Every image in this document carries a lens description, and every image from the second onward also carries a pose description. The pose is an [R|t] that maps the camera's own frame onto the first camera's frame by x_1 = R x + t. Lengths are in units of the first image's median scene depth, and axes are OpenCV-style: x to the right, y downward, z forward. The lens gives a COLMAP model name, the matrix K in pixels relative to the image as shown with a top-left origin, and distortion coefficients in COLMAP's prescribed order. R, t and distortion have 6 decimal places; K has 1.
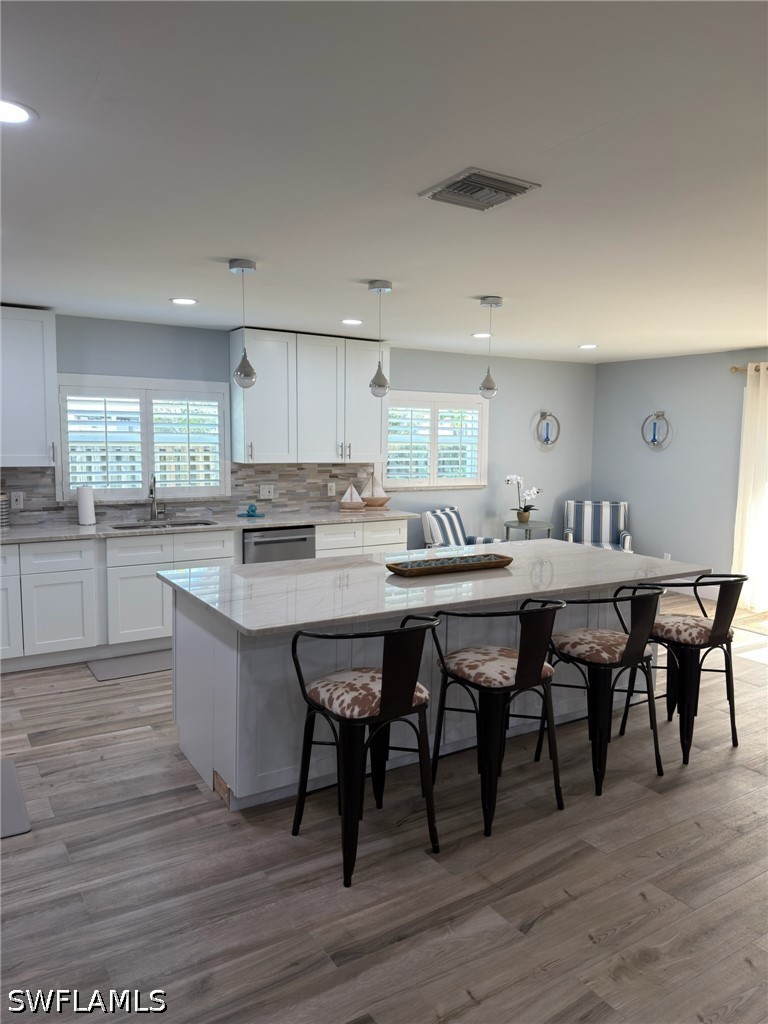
lens RADIAL K [[717.1, 0, 384.0], [0, 717.1, 512.0], [0, 0, 1]] dist [0.122916, -0.165741]
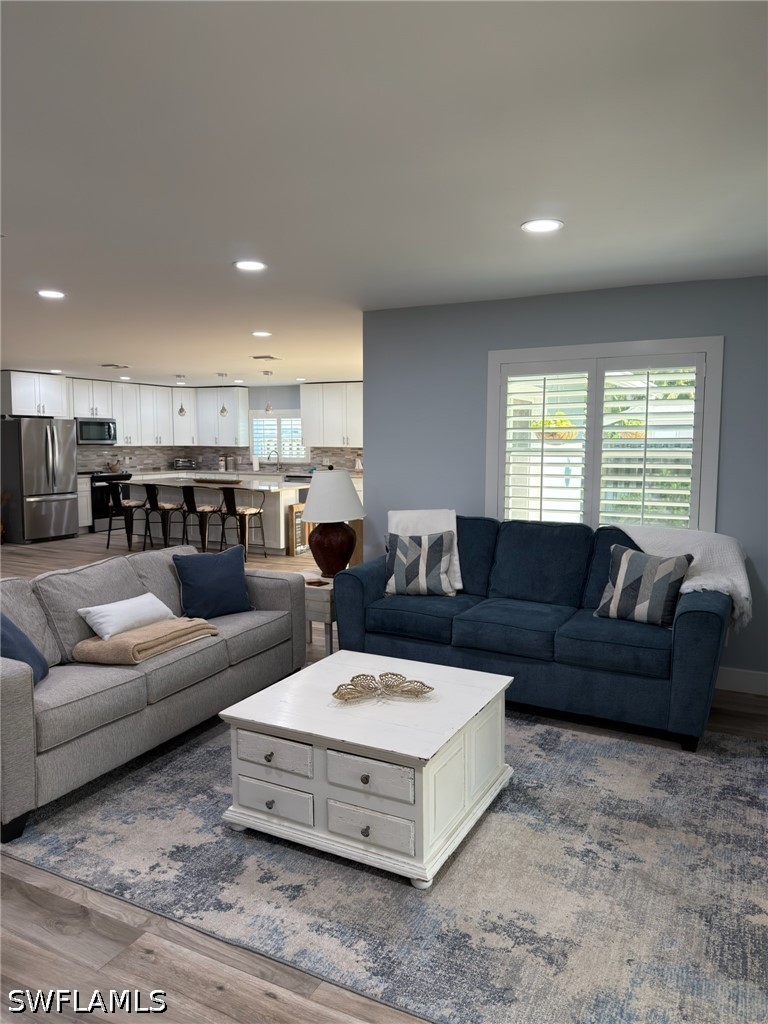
lens RADIAL K [[724.0, 0, 389.0], [0, 724.0, 507.1], [0, 0, 1]] dist [0.112137, -0.172066]
pose [[0.502875, 0.076978, -0.860924, 1.808975], [-0.083652, 0.995685, 0.040166, 0.003546], [0.860302, 0.051820, 0.507145, 0.126311]]
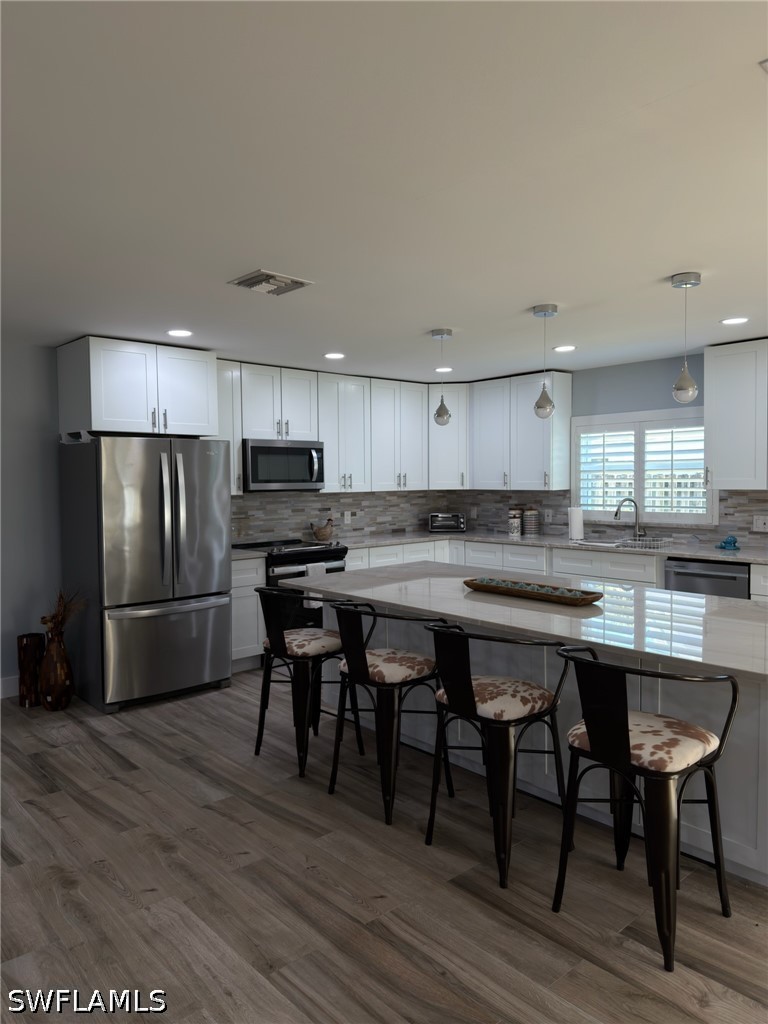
lens RADIAL K [[720.5, 0, 393.4], [0, 720.5, 513.5], [0, 0, 1]] dist [0.034365, -0.043190]
pose [[0.175494, 0.041317, -0.983613, 0.658729], [-0.081872, 0.996270, 0.027241, -0.029097], [0.981070, 0.075750, 0.178222, 0.429864]]
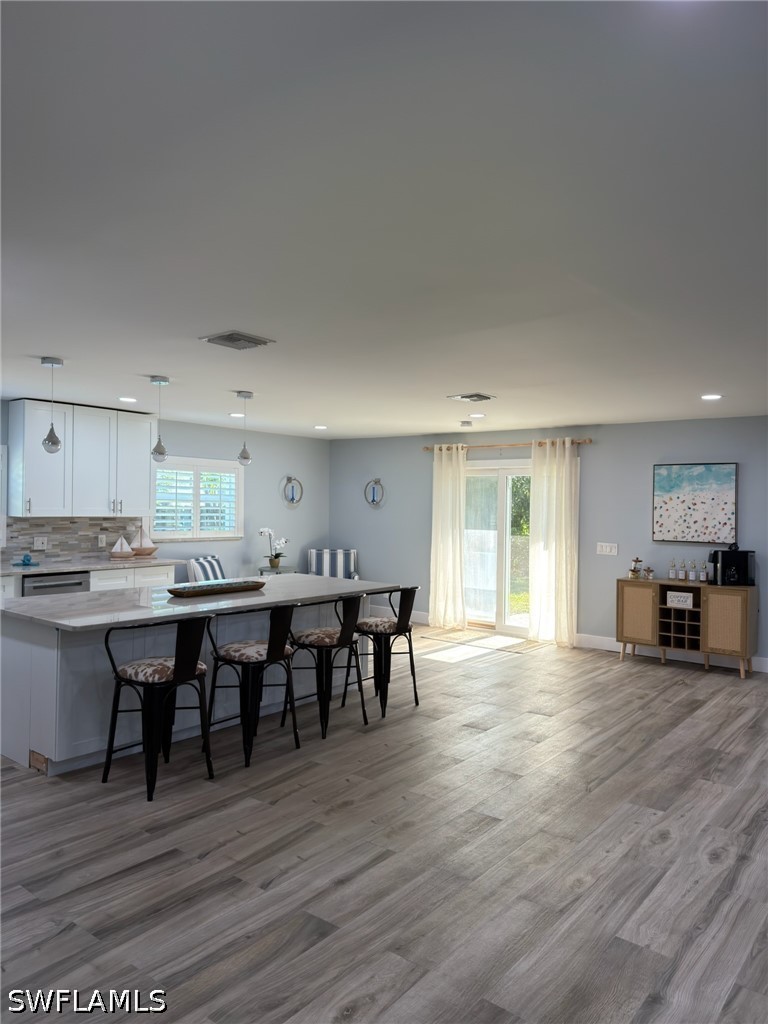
lens RADIAL K [[720.5, 0, 393.4], [0, 720.5, 513.5], [0, 0, 1]] dist [0.034365, -0.043190]
pose [[0.938723, -0.000150, 0.344673, -0.040397], [0.029854, 0.996277, -0.080874, 0.034374], [-0.343378, 0.086208, 0.935233, -0.239185]]
